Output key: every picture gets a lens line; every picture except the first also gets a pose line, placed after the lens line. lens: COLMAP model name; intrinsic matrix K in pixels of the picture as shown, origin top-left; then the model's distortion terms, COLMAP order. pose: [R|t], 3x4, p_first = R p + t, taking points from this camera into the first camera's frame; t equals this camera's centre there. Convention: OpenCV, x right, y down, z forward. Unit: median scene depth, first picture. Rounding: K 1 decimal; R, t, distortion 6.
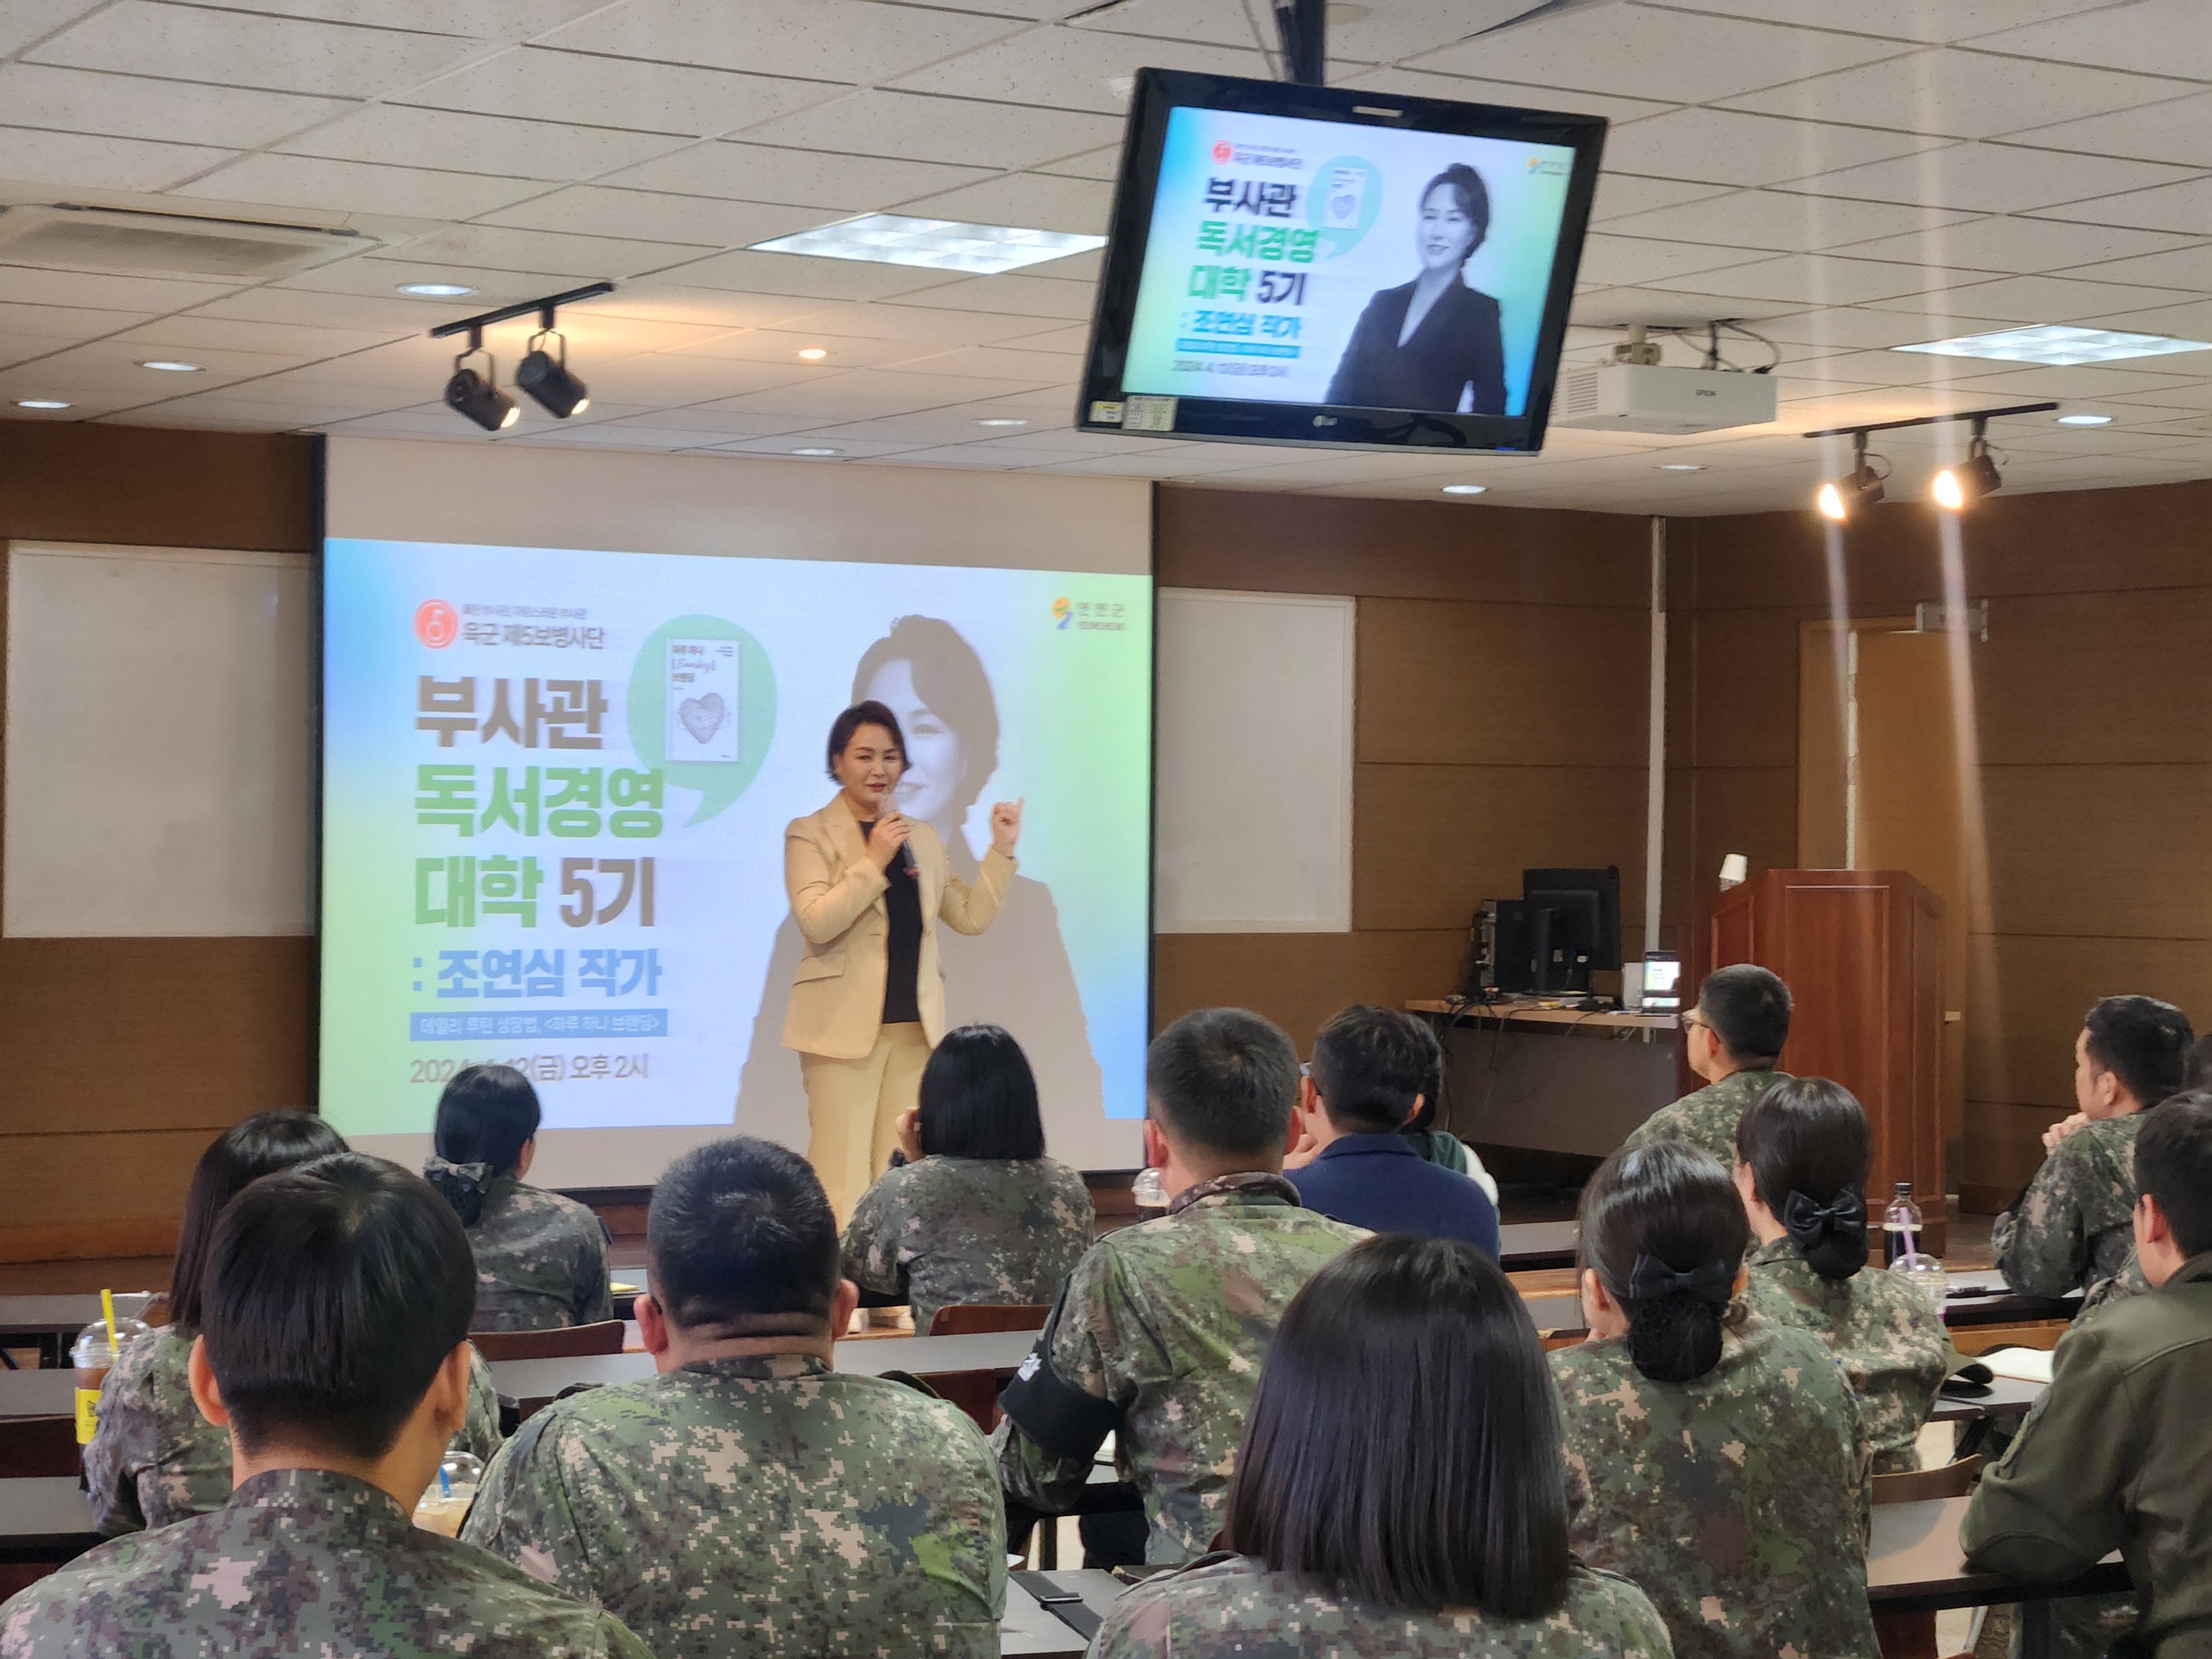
lens RADIAL K [[4062.3, 0, 1106.0], [0, 4062.3, 829.5], [0, 0, 1]] dist [0.038584, 0.162894]
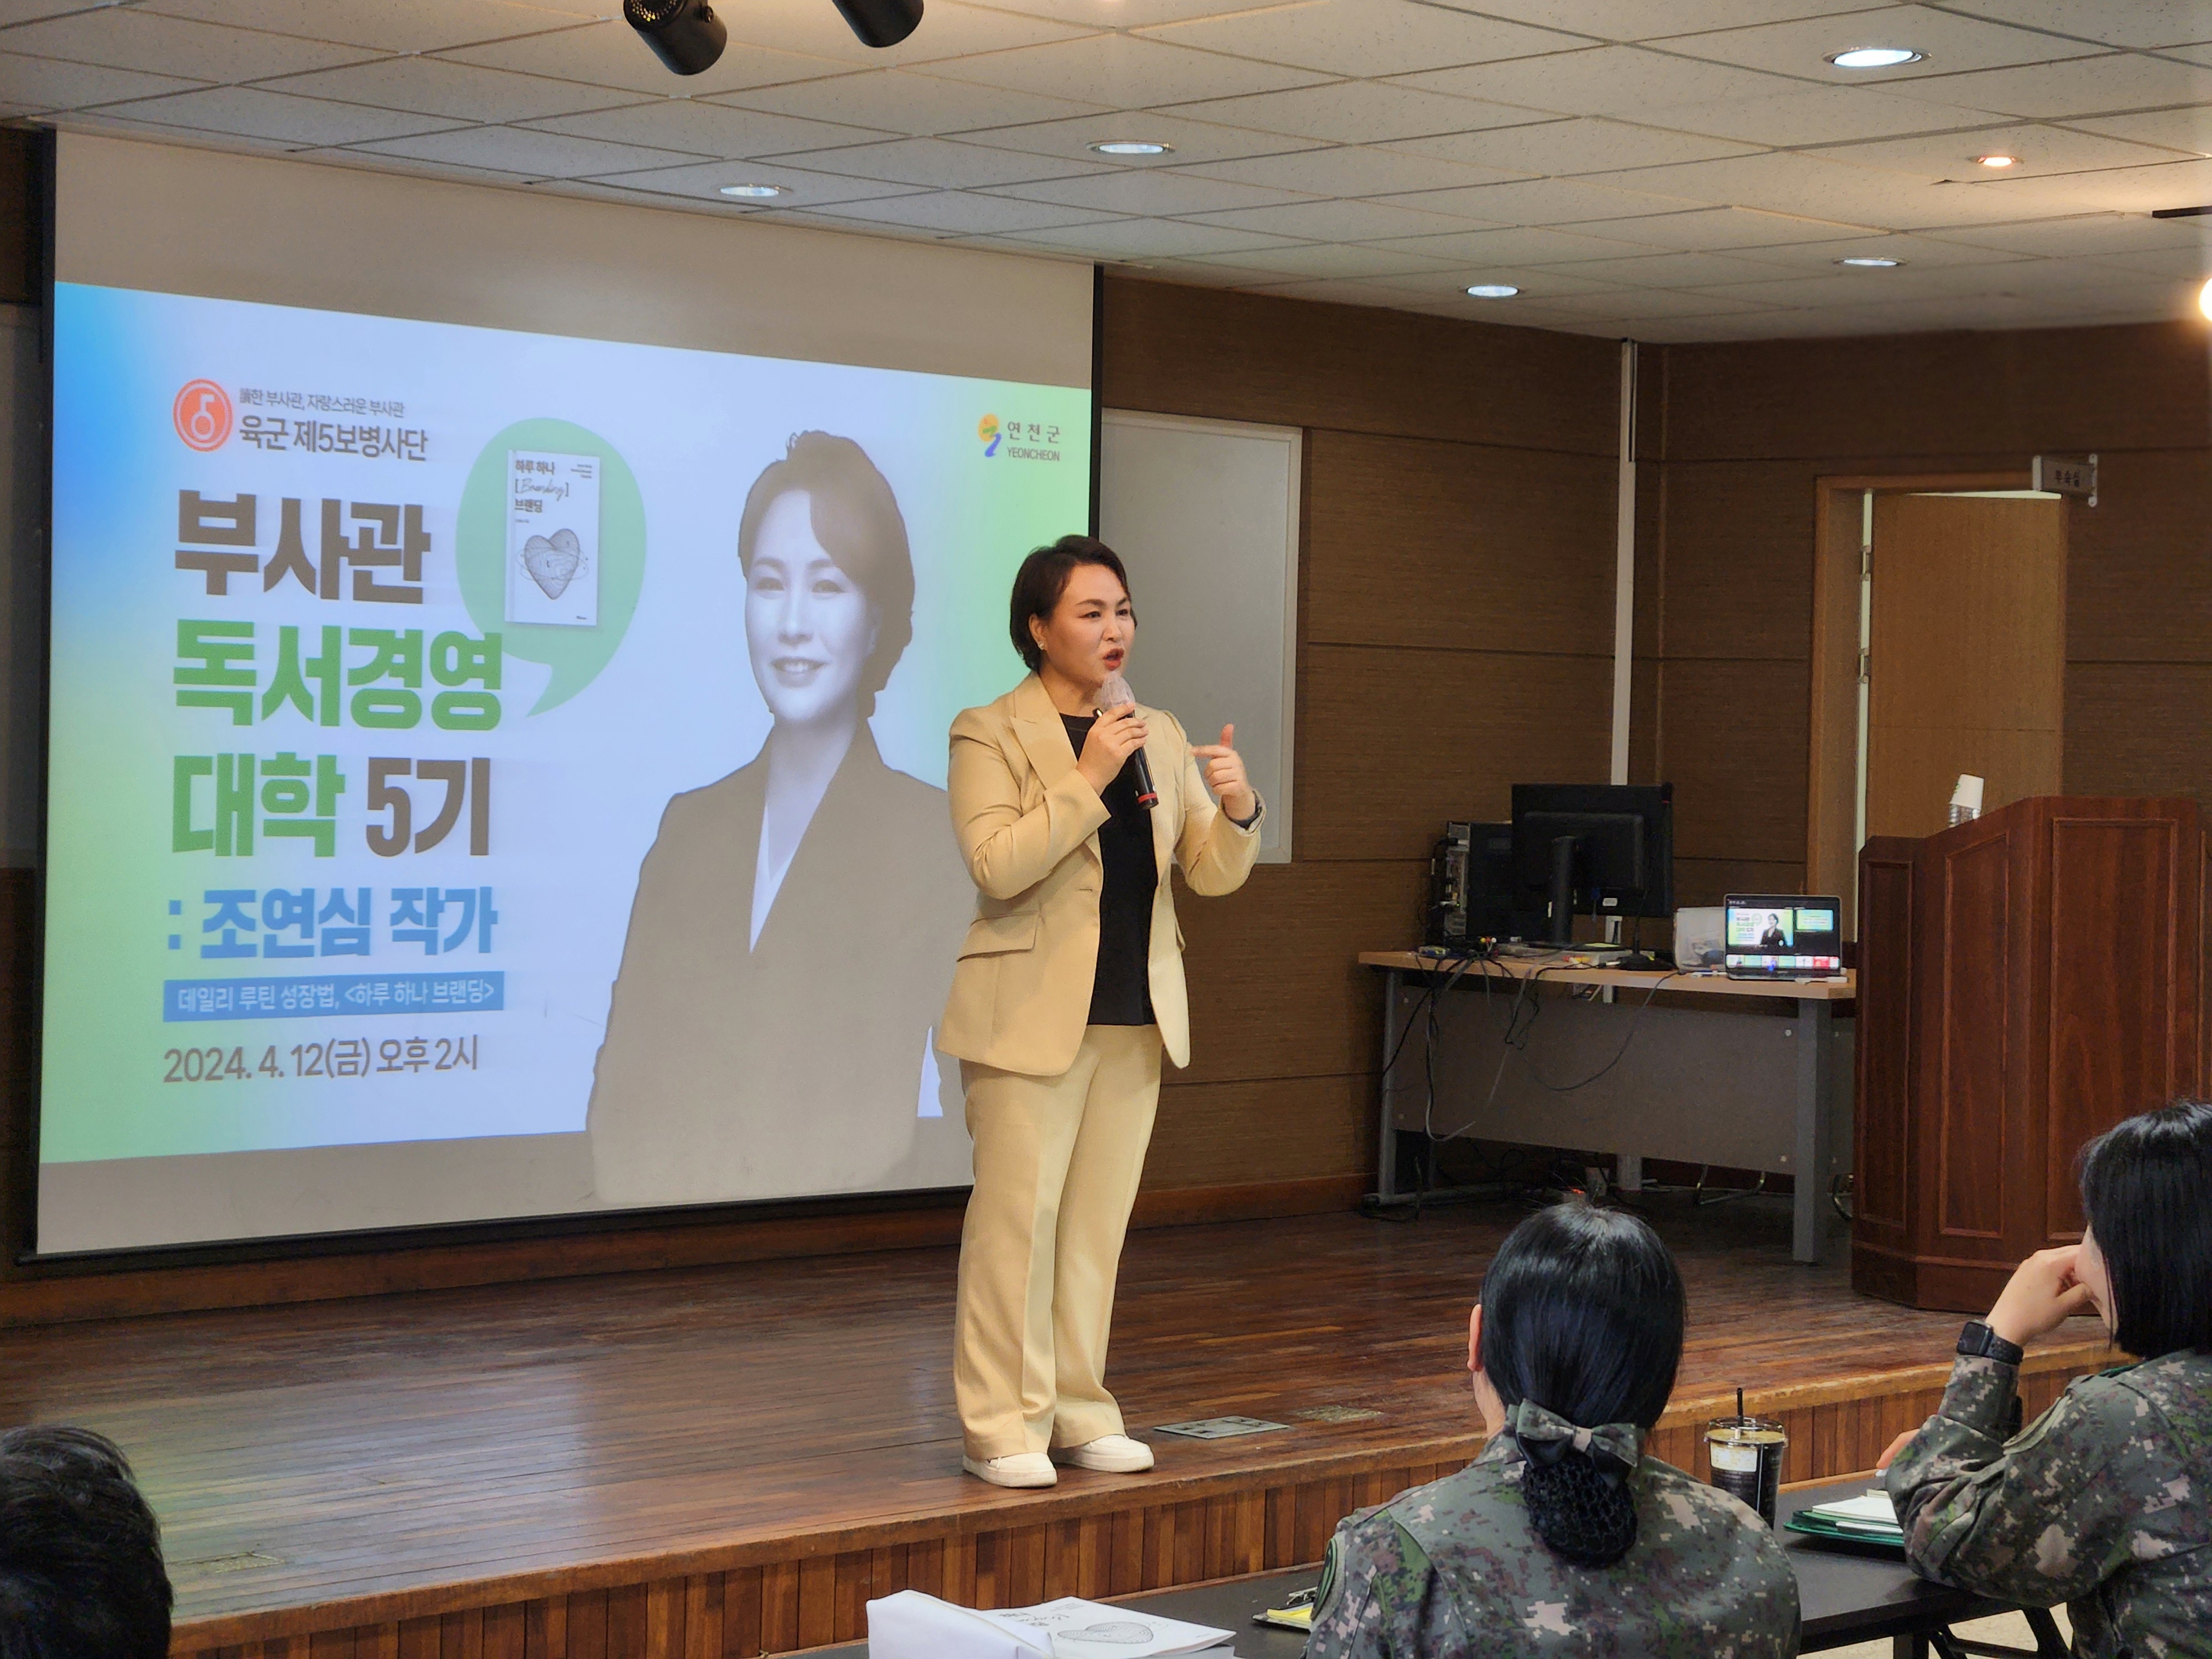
lens RADIAL K [[4062.3, 0, 1106.0], [0, 4062.3, 829.5], [0, 0, 1]] dist [0.038584, 0.162894]
pose [[0.978144, 0.010193, 0.207678, -0.155038], [-0.016018, 0.999524, 0.026383, -0.001168], [-0.207310, -0.029132, 0.977841, 0.287890]]
